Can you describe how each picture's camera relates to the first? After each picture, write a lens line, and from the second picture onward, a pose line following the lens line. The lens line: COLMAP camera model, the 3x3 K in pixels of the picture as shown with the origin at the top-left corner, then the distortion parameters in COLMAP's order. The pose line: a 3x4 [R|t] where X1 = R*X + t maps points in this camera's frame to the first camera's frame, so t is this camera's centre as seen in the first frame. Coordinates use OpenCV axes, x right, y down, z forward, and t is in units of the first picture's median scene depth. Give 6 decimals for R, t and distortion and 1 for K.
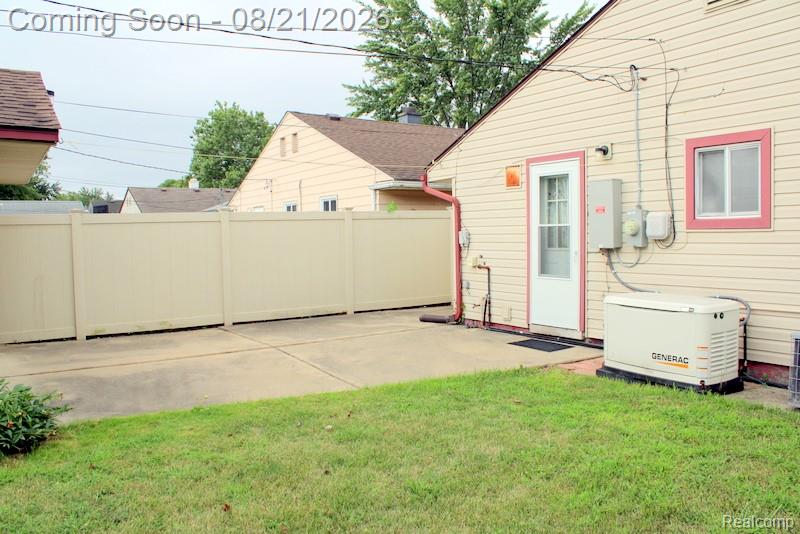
lens RADIAL K [[667.5, 0, 399.5], [0, 667.5, 264.8], [0, 0, 1]] dist [-0.167385, 0.148875]
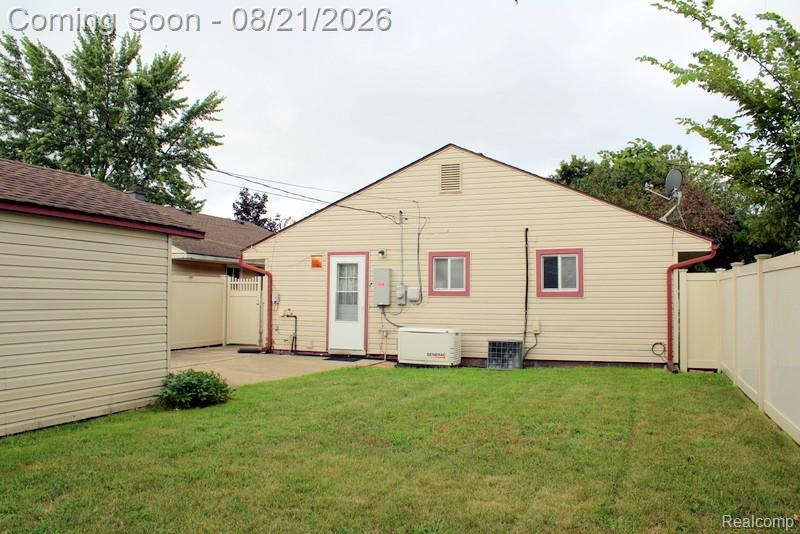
lens RADIAL K [[667.5, 0, 399.5], [0, 667.5, 264.8], [0, 0, 1]] dist [-0.167385, 0.148875]
pose [[0.799399, 0.055274, 0.598252, -0.748789], [0.003243, 0.995348, -0.096295, 0.042341], [-0.600792, 0.078918, 0.795501, -0.523805]]
